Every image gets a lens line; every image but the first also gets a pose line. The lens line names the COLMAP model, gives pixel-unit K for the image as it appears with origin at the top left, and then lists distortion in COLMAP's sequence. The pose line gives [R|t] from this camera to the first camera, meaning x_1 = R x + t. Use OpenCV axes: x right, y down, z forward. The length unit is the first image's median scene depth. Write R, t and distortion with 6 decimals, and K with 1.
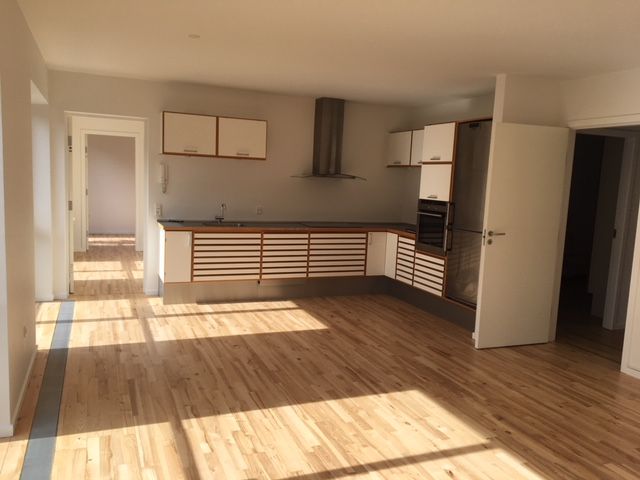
lens RADIAL K [[538.1, 0, 320.0], [0, 538.1, 240.8], [0, 0, 1]] dist [-0.005673, 0.002976]
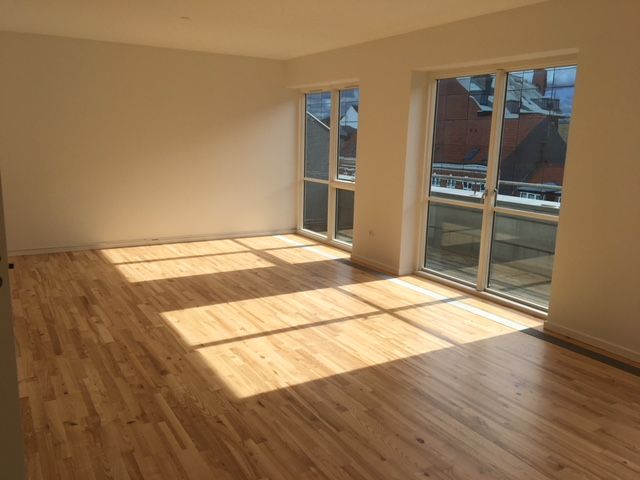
lens RADIAL K [[538.1, 0, 320.2], [0, 538.1, 240.3], [0, 0, 1]] dist [-0.005673, 0.002976]
pose [[-0.985484, -0.047474, -0.162997, 0.223944], [-0.094565, 0.950870, 0.294794, -0.196657], [0.140993, 0.305929, -0.941556, 1.853807]]
